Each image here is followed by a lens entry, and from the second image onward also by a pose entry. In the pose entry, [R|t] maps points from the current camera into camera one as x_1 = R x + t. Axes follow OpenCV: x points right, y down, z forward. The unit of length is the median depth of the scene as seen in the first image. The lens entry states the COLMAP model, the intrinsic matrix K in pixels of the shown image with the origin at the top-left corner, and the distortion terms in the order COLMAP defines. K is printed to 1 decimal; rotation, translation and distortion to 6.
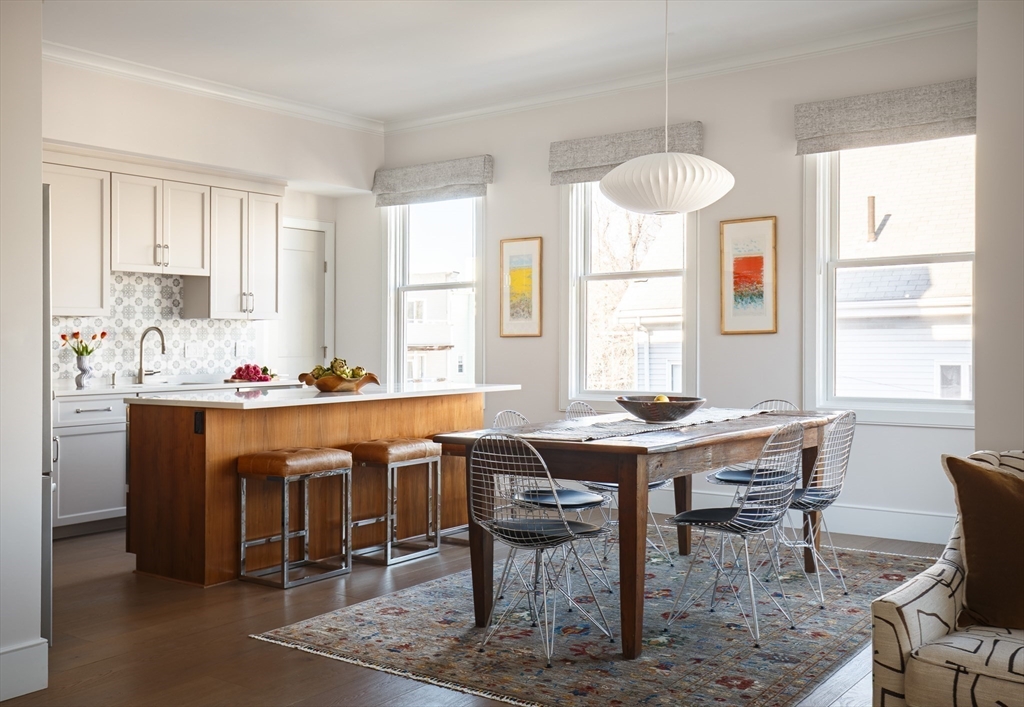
lens RADIAL K [[1034.9, 0, 512.0], [0, 1034.9, 353.5], [0, 0, 1]] dist [0.017337, 0.016553]
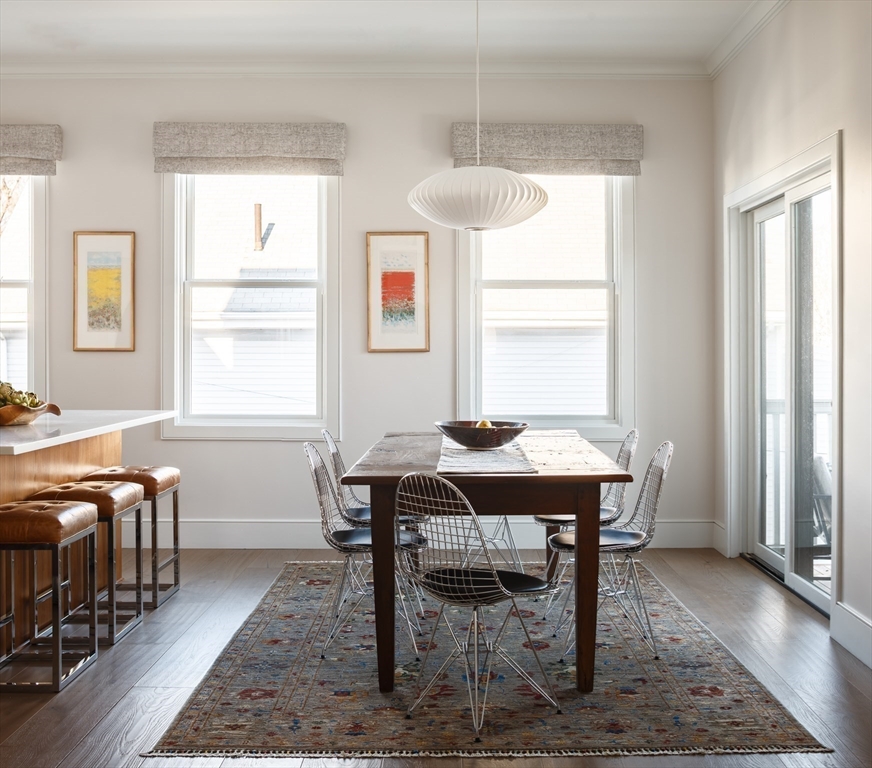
lens RADIAL K [[1011.2, 0, 437.9], [0, 1011.2, 358.4], [0, 0, 1]] dist [-0.035411, -0.014485]
pose [[0.786366, 0.011998, 0.617644, -0.296098], [-0.002963, 0.999873, -0.015650, 0.001485], [-0.617754, 0.010477, 0.786302, 0.221744]]
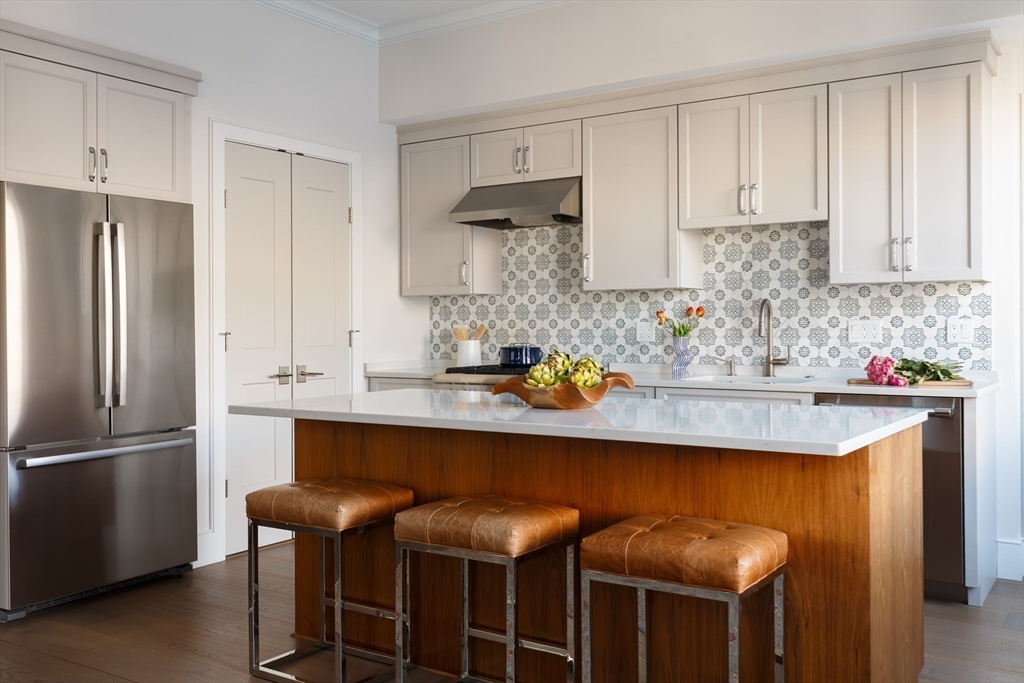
lens RADIAL K [[941.4, 0, 510.3], [0, 941.4, 321.2], [0, 0, 1]] dist [0.008279, 0.000084]
pose [[0.057454, 0.009255, -0.998305, 0.294646], [-0.002548, 0.999955, 0.009123, -0.015311], [0.998345, 0.002019, 0.057475, 0.765783]]
